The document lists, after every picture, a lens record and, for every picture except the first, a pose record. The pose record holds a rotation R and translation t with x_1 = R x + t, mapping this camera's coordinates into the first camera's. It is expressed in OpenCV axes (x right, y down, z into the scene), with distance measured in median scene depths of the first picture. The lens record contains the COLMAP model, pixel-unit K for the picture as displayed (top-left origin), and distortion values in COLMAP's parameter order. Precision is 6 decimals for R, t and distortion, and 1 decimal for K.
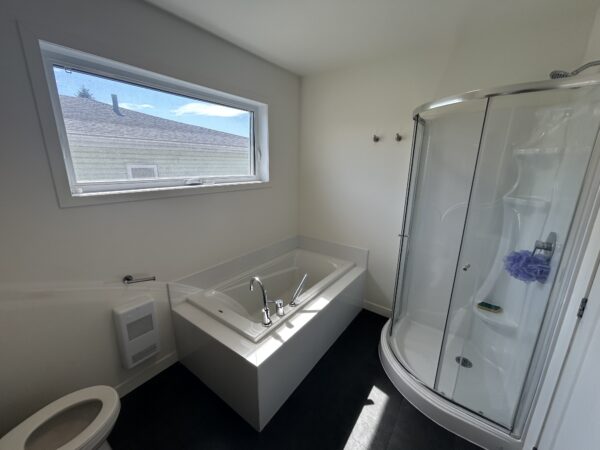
lens RADIAL K [[239.6, 0, 294.9], [0, 239.6, 227.1], [0, 0, 1]] dist [-0.011932, -0.000064]
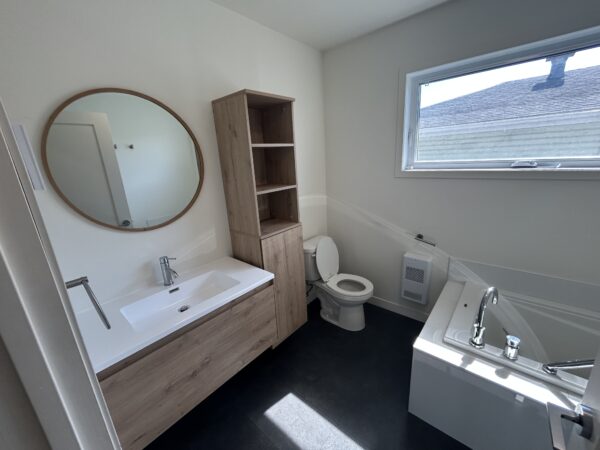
lens RADIAL K [[239.6, 0, 295.4], [0, 239.6, 222.8], [0, 0, 1]] dist [-0.011932, -0.000064]
pose [[-0.077269, 0.268460, -0.960187, 0.537093], [-0.183131, 0.942859, 0.278352, -0.086588], [0.980047, 0.197348, -0.023690, 0.301080]]
